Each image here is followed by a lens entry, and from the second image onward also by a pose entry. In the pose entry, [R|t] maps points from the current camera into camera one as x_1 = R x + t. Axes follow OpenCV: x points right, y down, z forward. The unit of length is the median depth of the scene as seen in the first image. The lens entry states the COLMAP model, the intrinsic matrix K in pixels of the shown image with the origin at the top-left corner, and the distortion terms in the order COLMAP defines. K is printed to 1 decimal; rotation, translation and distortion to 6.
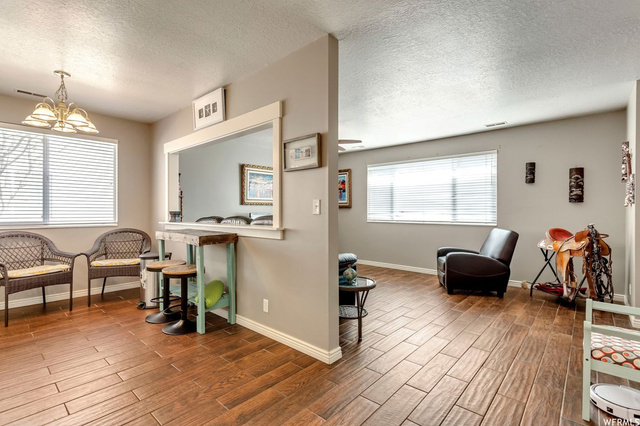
lens RADIAL K [[306.1, 0, 317.7], [0, 306.1, 213.7], [0, 0, 1]] dist [0.003693, 0.001740]
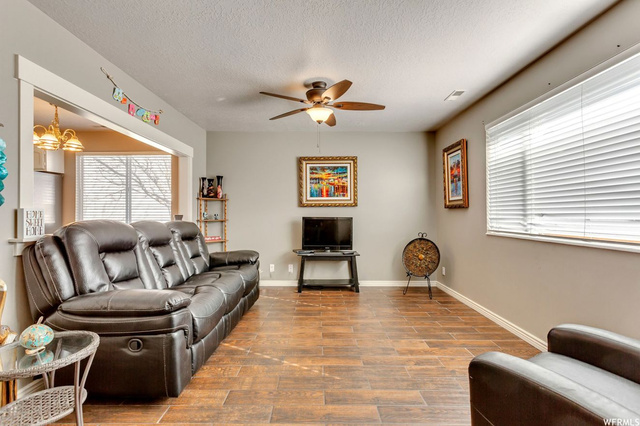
lens RADIAL K [[306.1, 0, 315.2], [0, 306.1, 210.7], [0, 0, 1]] dist [0.003693, 0.001740]
pose [[0.662060, -0.014166, -0.749317, 0.552506], [-0.004638, 0.999725, -0.022997, -0.000600], [0.749436, 0.018701, 0.661813, 0.678580]]
